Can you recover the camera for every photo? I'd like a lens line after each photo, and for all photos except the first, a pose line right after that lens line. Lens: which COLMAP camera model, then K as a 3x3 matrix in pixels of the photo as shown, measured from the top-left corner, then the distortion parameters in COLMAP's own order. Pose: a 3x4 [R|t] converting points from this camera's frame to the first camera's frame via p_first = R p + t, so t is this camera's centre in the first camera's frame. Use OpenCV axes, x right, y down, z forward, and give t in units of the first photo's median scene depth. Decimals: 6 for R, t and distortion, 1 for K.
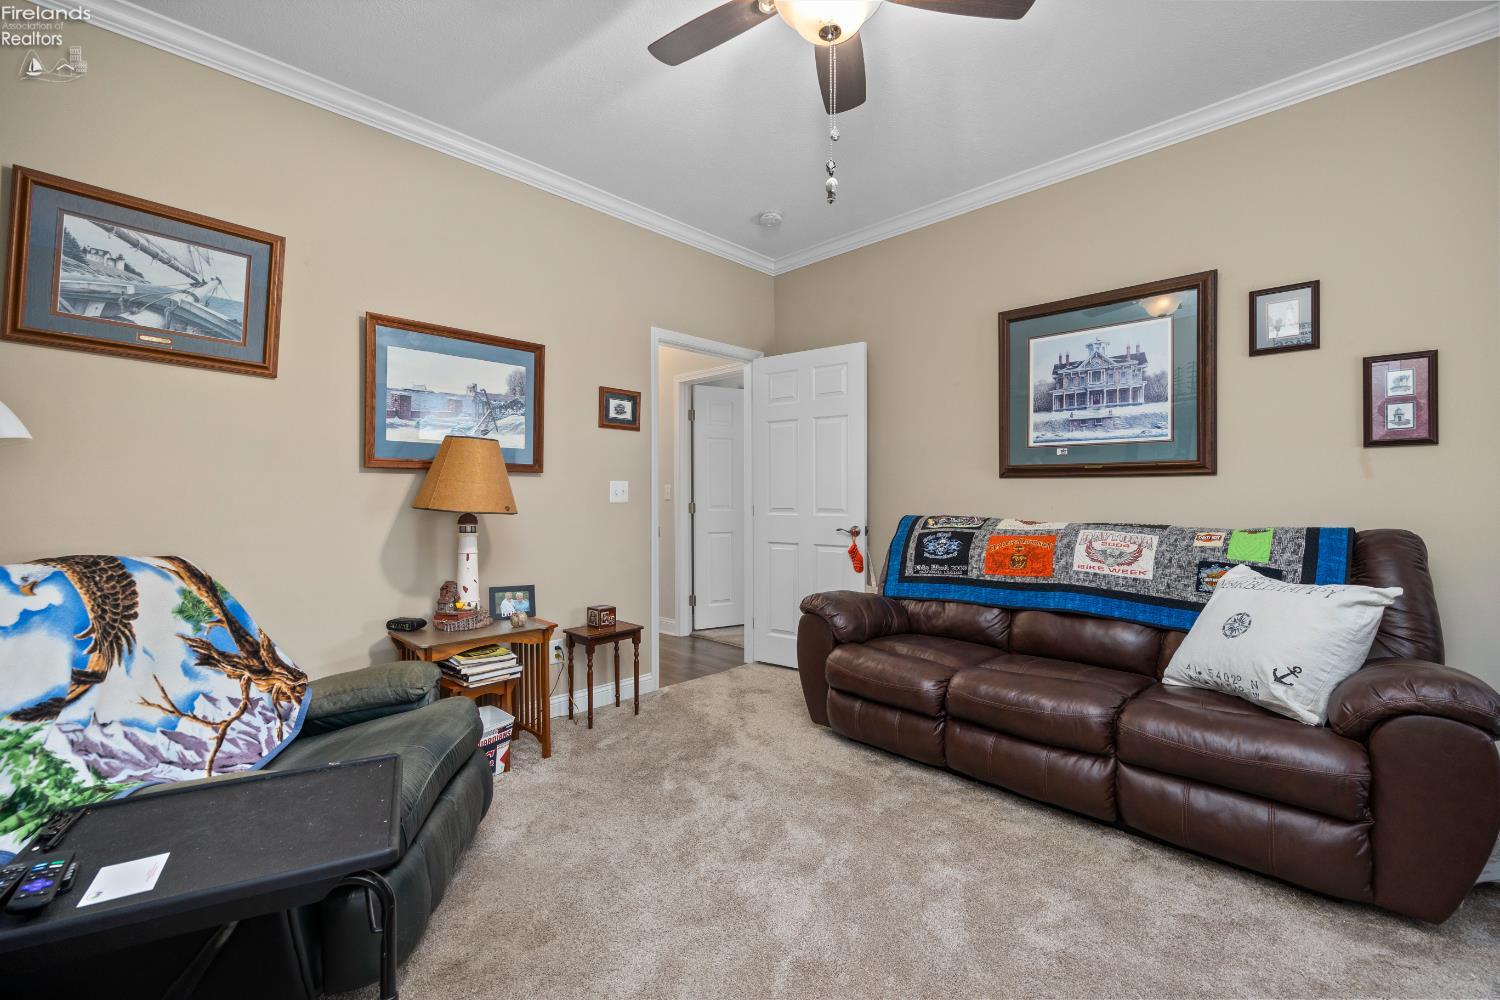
lens RADIAL K [[636.0, 0, 750.0], [0, 636.0, 500.0], [0, 0, 1]] dist [-0.000607, -0.000008]
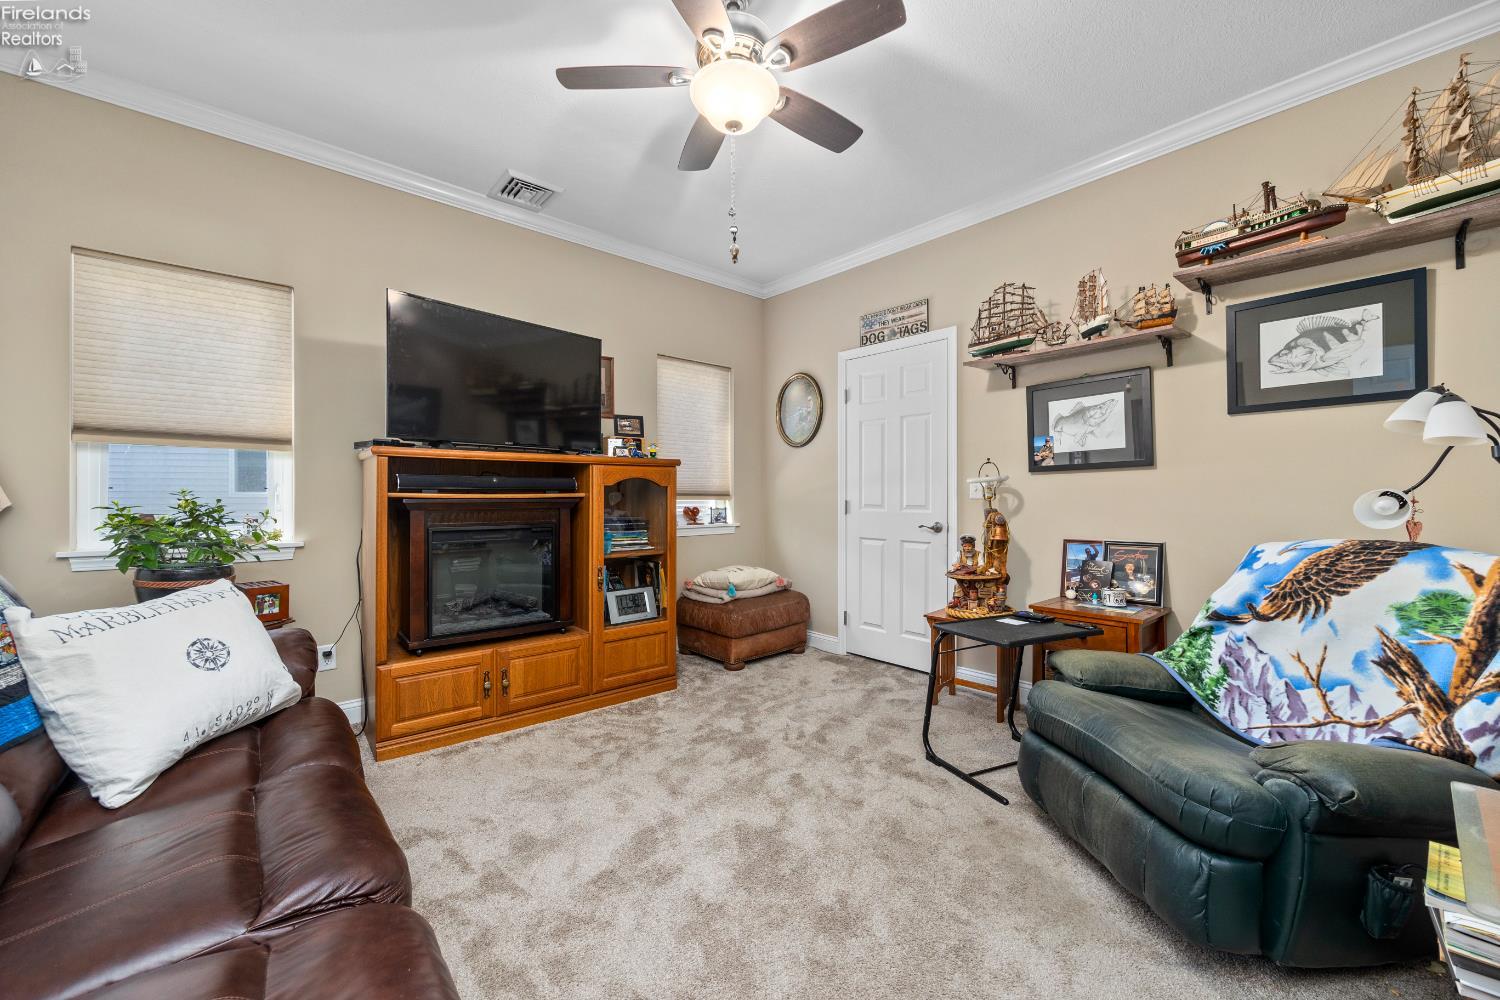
lens RADIAL K [[589.3, 0, 750.0], [0, 589.3, 500.0], [0, 0, 1]] dist [0.010186, -0.000226]
pose [[-0.997201, 0.006198, 0.074512, 0.010678], [0.007287, 0.999870, 0.014361, -0.007879], [-0.074413, 0.014864, -0.997117, 1.884706]]
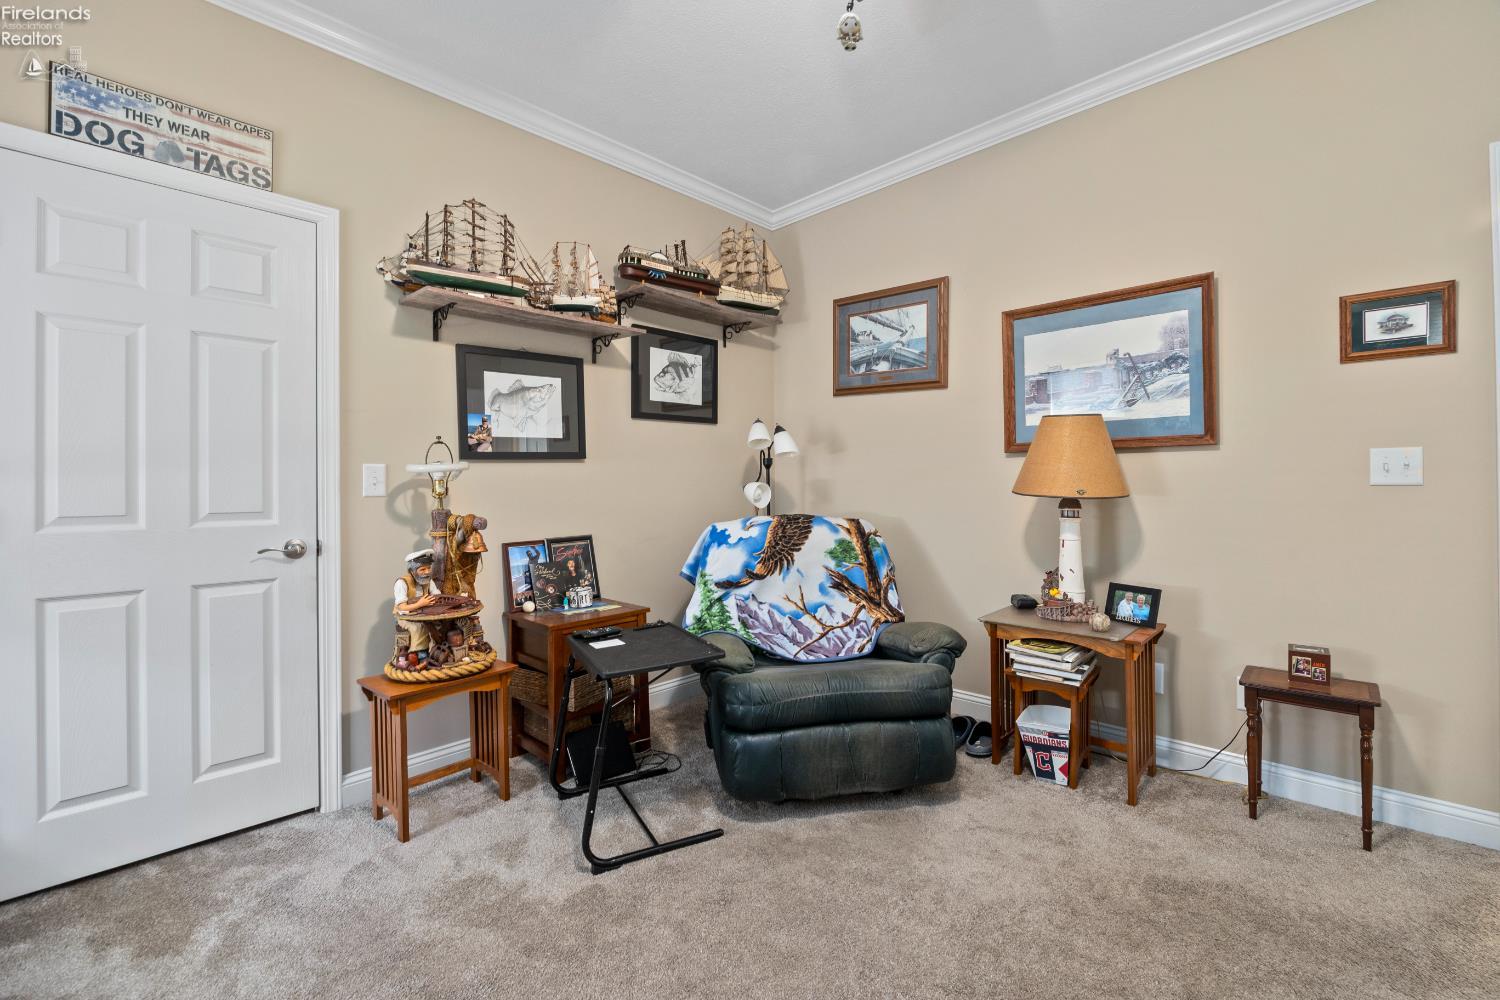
lens RADIAL K [[646.7, 0, 749.3], [0, 646.7, 486.3], [0, 0, 1]] dist [-0.002123, -0.000461]
pose [[-0.002578, 0.004480, -0.999987, 0.715042], [0.006377, 0.999970, 0.004463, -0.001604], [0.999976, -0.006365, -0.002607, 0.766395]]
